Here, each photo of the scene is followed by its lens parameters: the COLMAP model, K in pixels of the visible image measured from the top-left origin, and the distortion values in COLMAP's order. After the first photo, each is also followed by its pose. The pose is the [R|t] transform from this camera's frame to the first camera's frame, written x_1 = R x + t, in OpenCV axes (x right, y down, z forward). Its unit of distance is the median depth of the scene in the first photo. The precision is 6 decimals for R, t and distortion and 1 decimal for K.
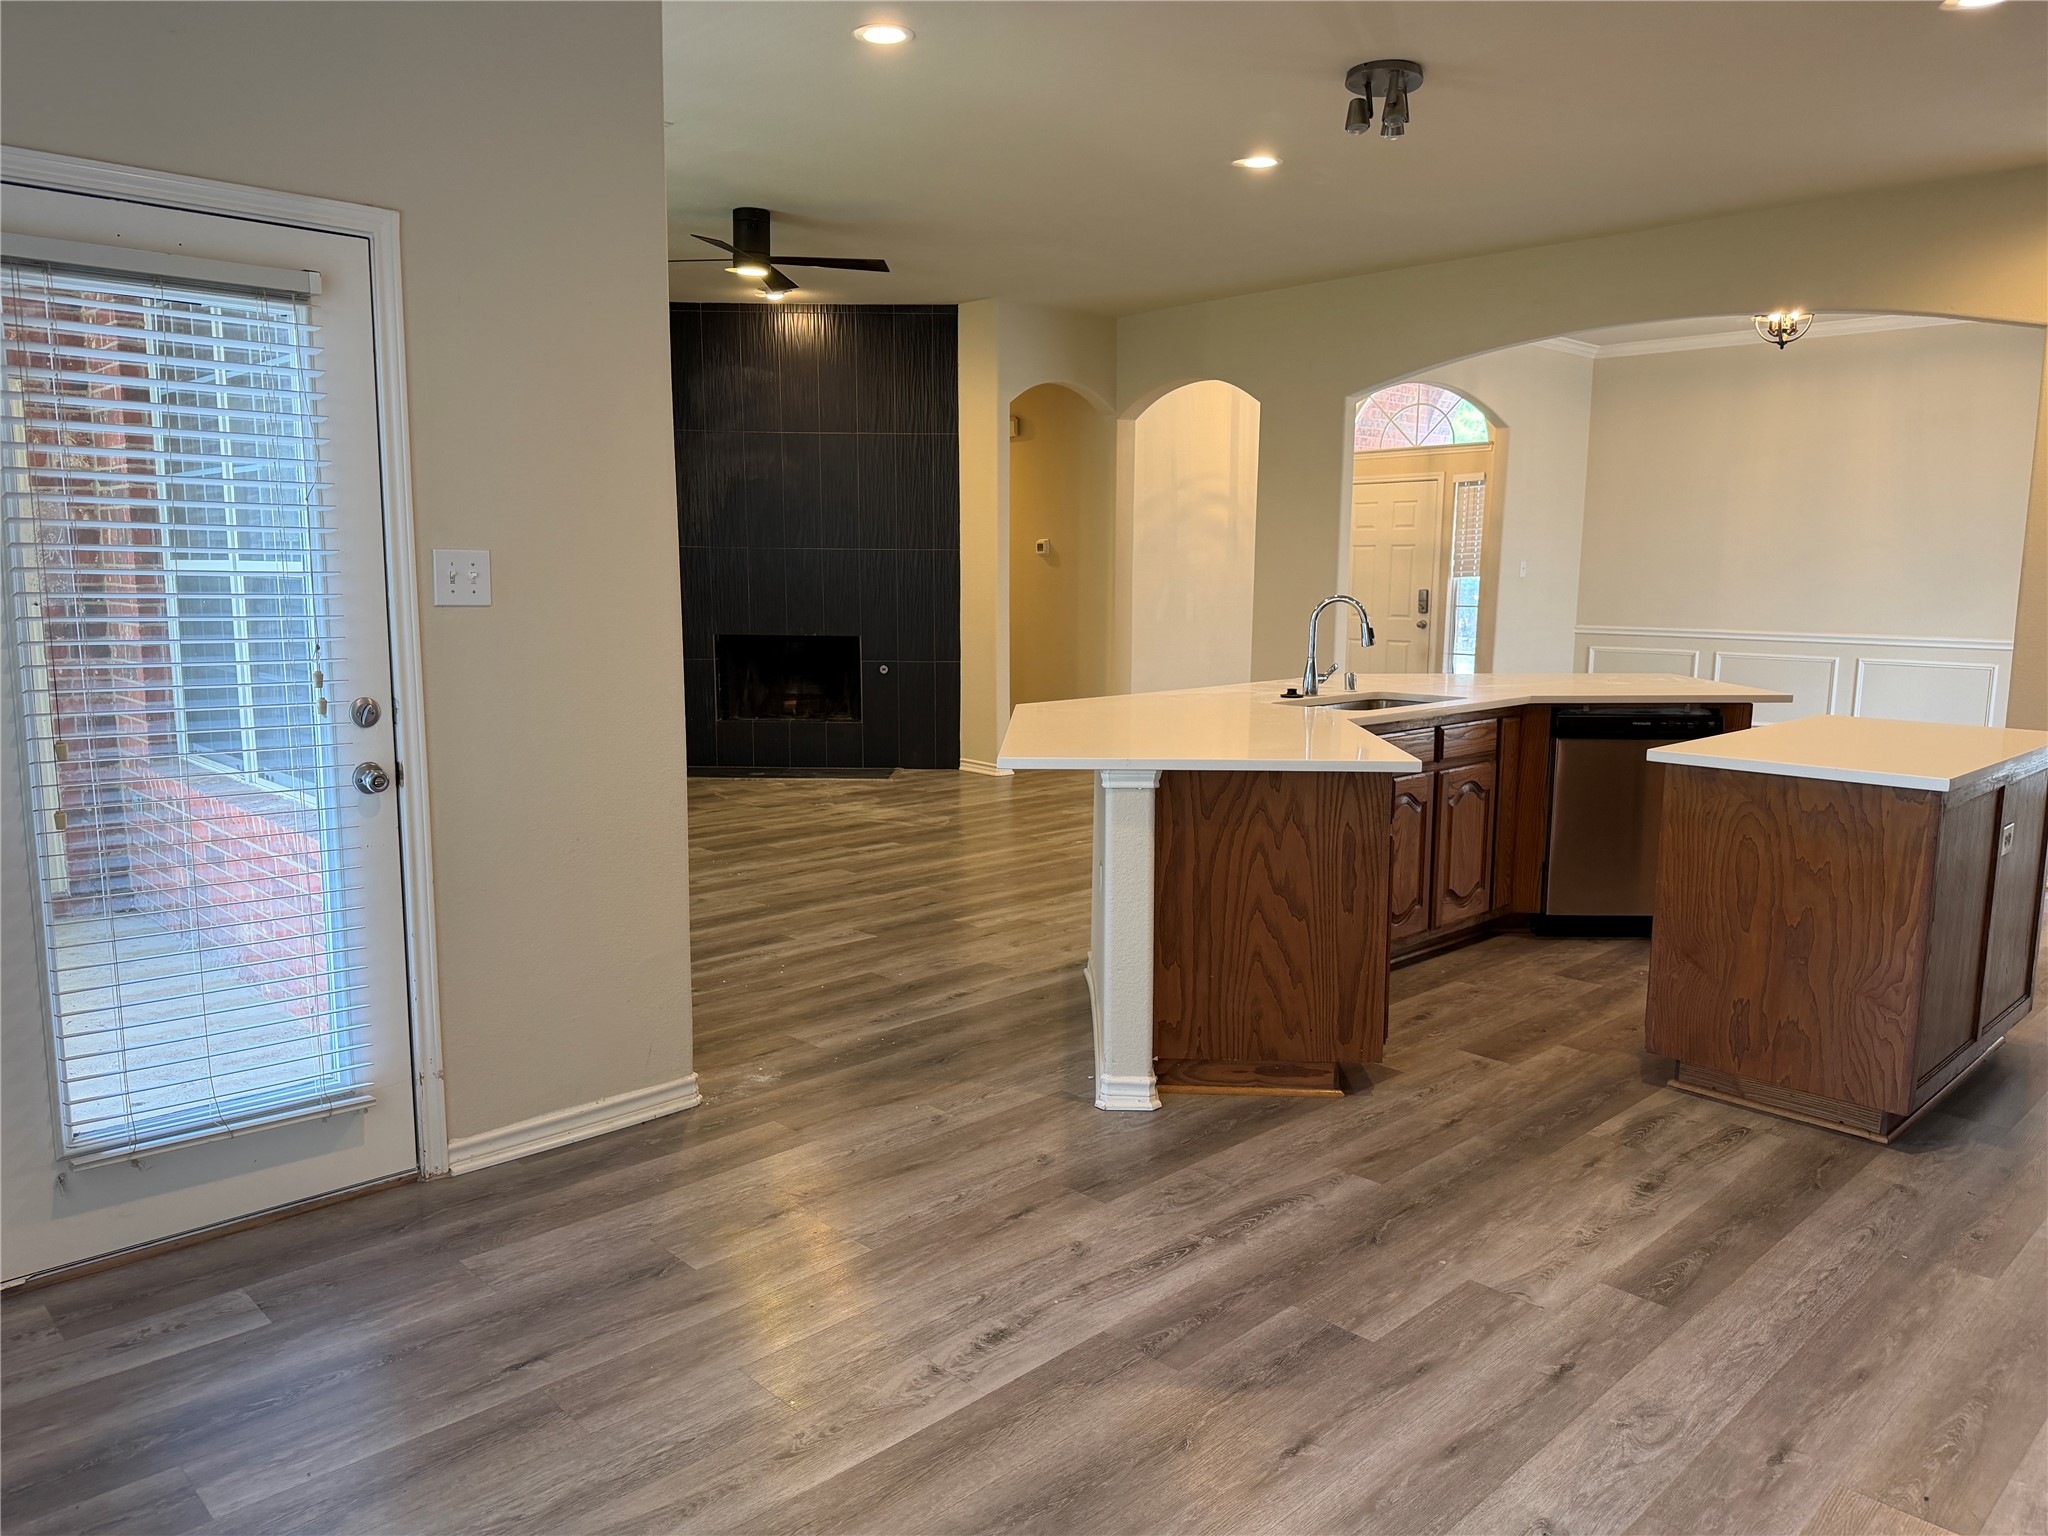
lens RADIAL K [[1432.7, 0, 1017.5], [0, 1432.7, 760.4], [0, 0, 1]] dist [0.064129, -0.084341]
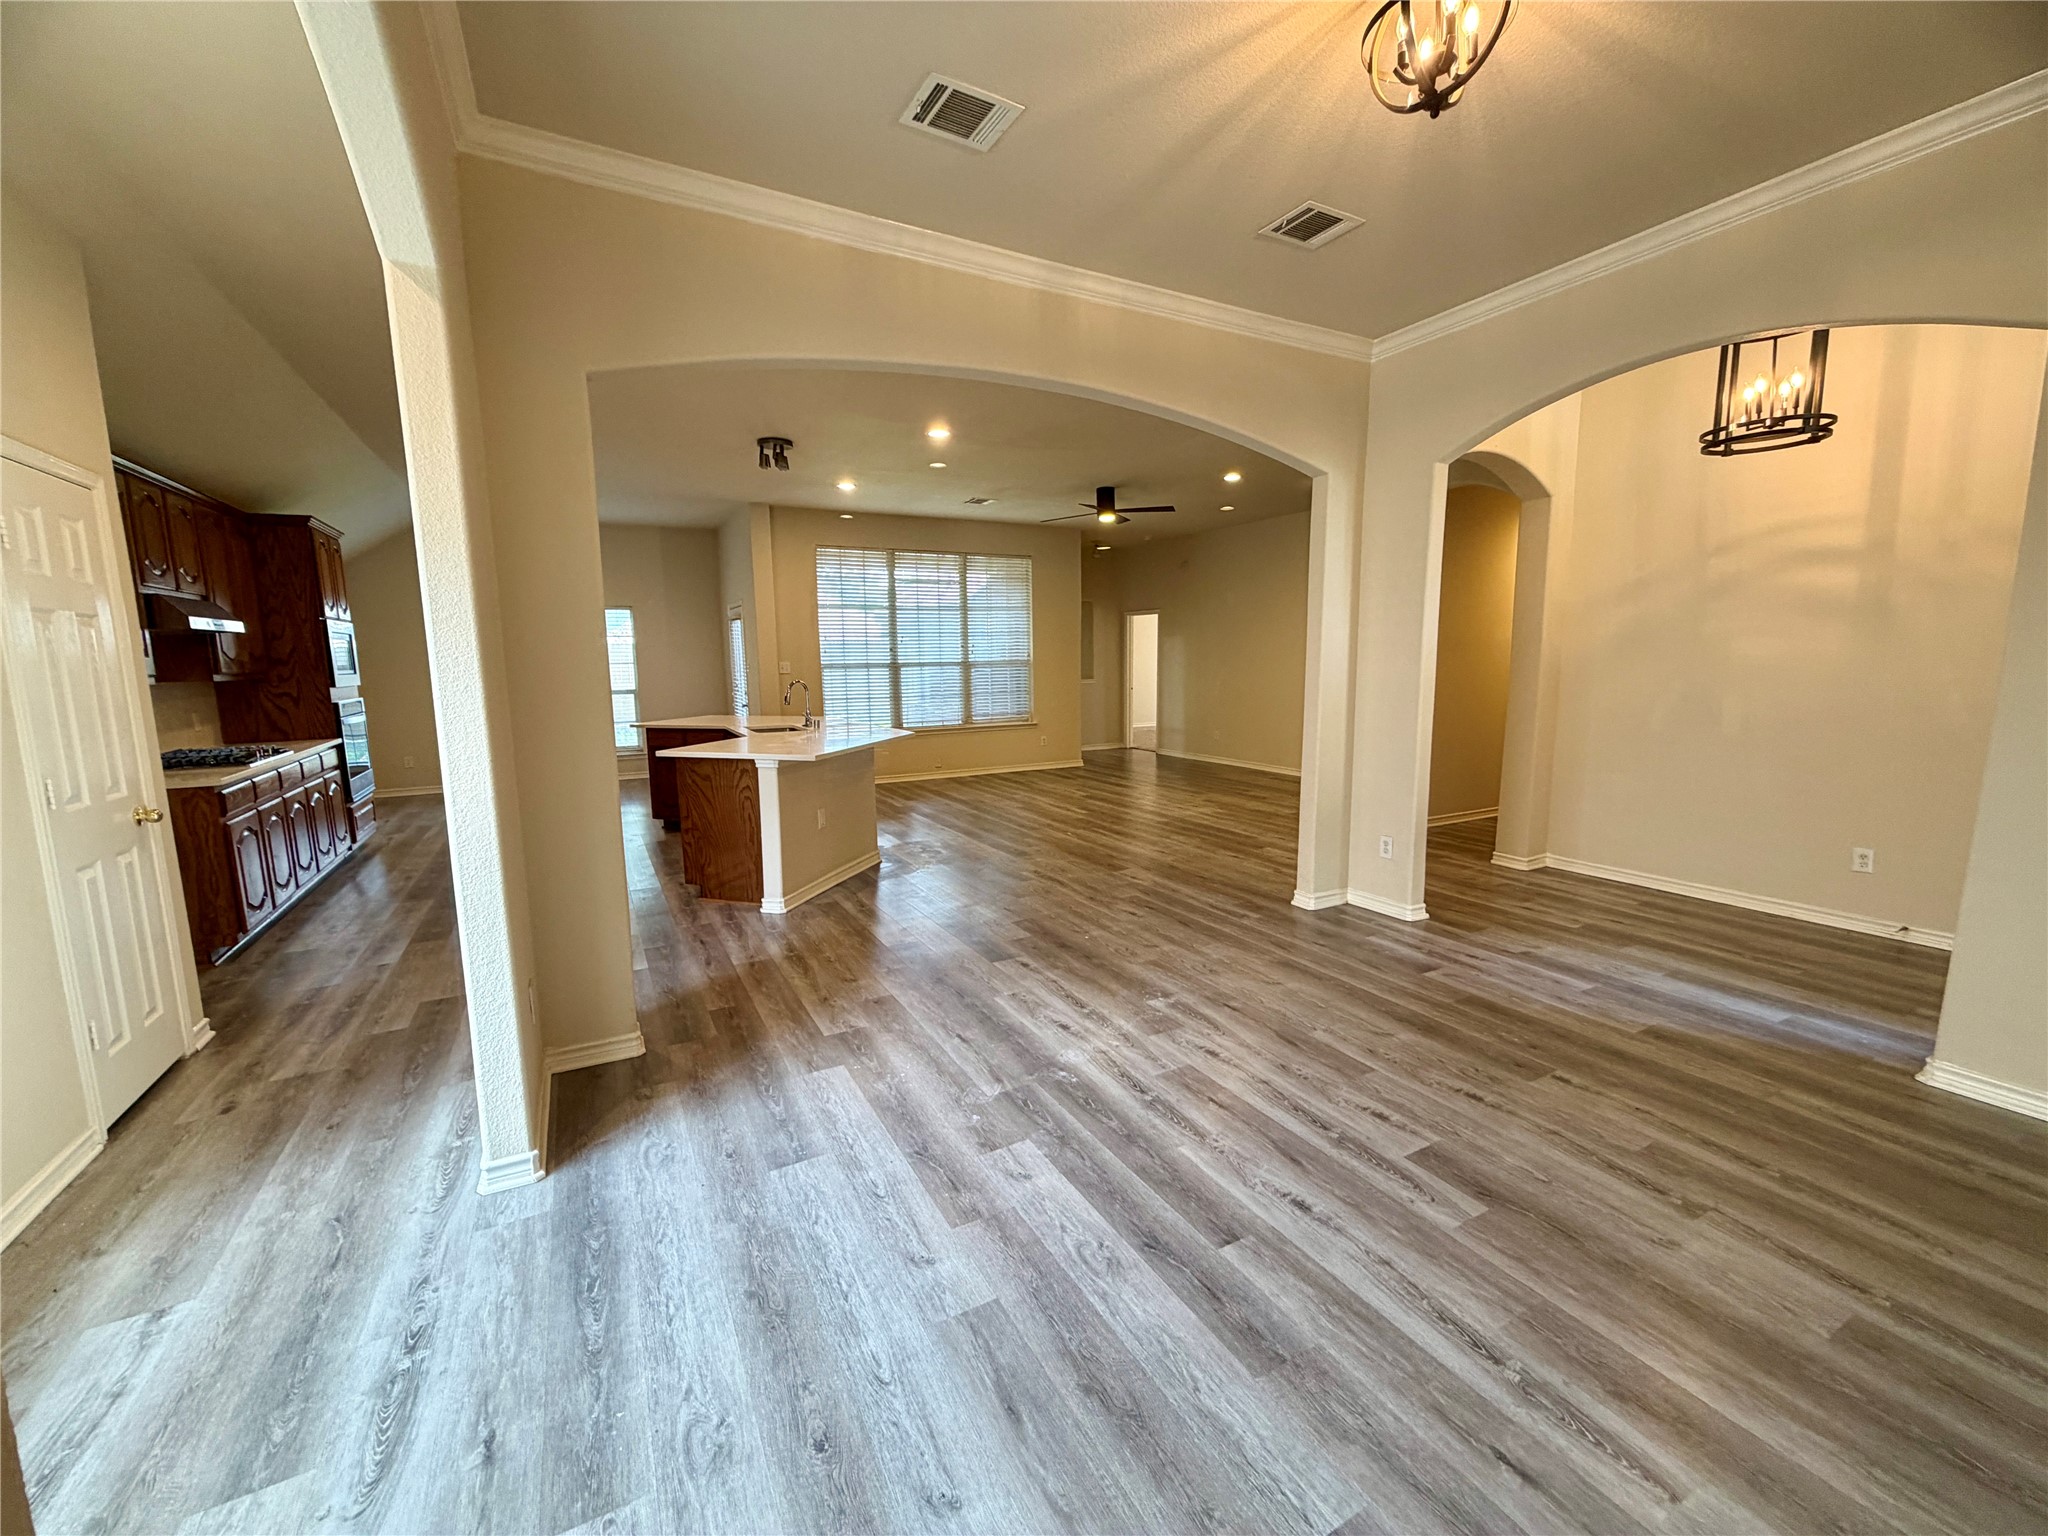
lens RADIAL K [[817.8, 0, 1017.4], [0, 817.8, 768.8], [0, 0, 1]] dist [0.000122, 0.000408]
pose [[-0.258817, 0.131287, -0.956963, 1.805375], [-0.119194, 0.978807, 0.166521, -0.312710], [0.958544, 0.157163, -0.237683, 2.218728]]
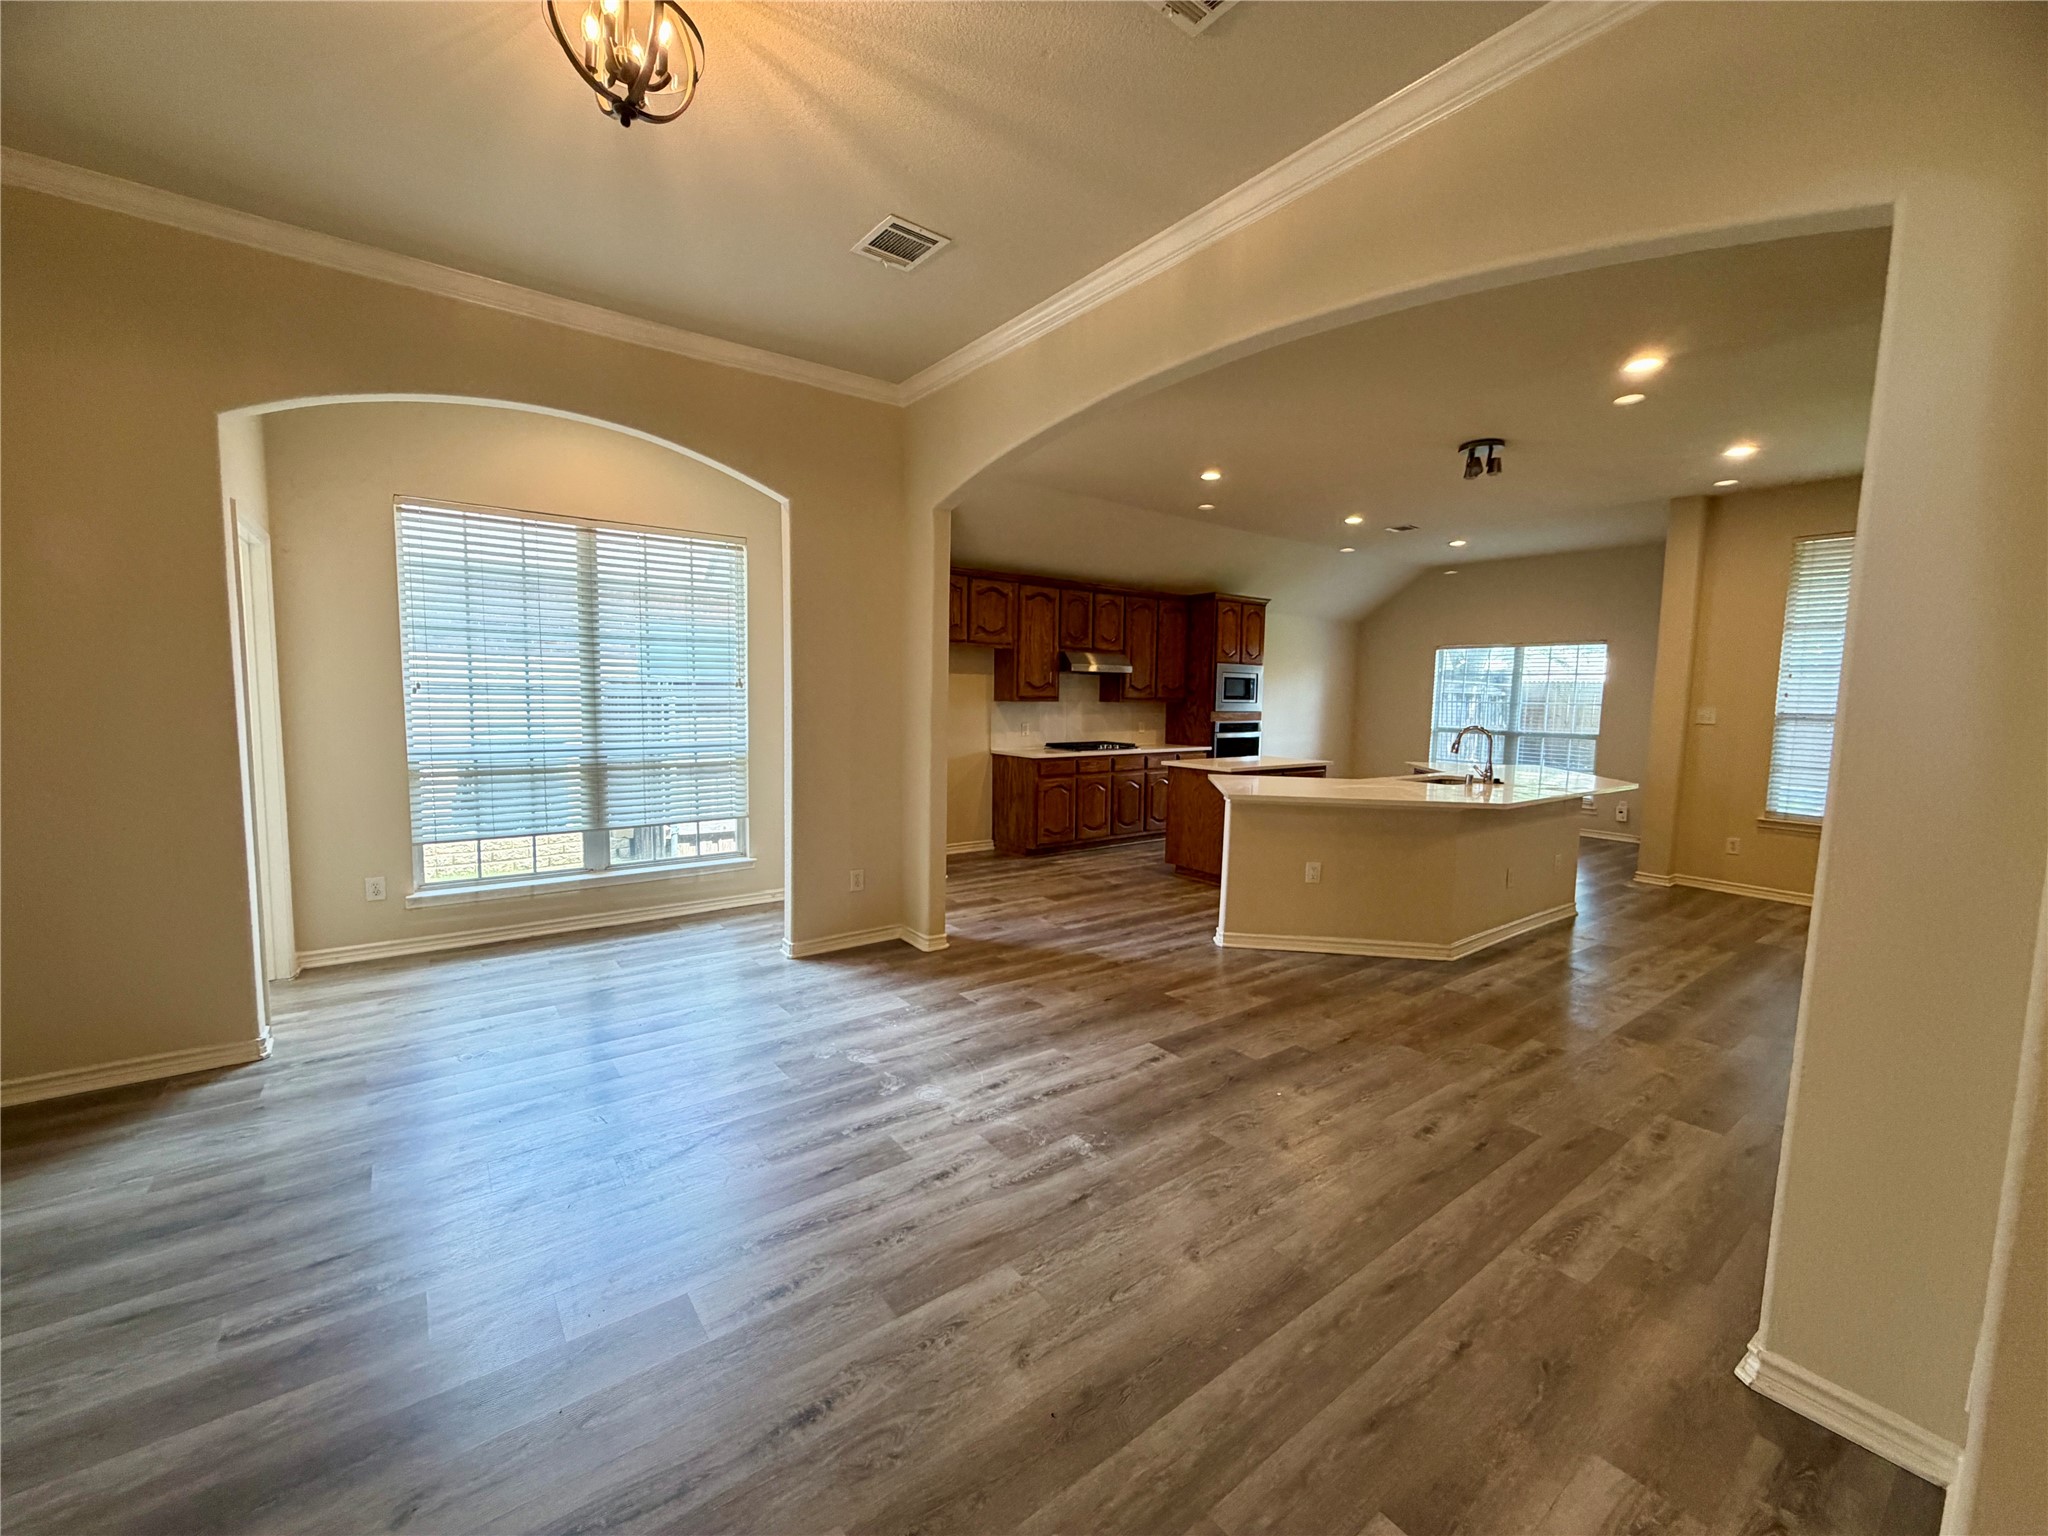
lens RADIAL K [[817.8, 0, 1017.4], [0, 817.8, 768.8], [0, 0, 1]] dist [0.000122, 0.000408]
pose [[-0.993232, -0.032691, 0.111453, 0.916108], [-0.006518, 0.973750, 0.227526, -0.395442], [-0.115965, 0.225260, -0.967373, 2.800396]]
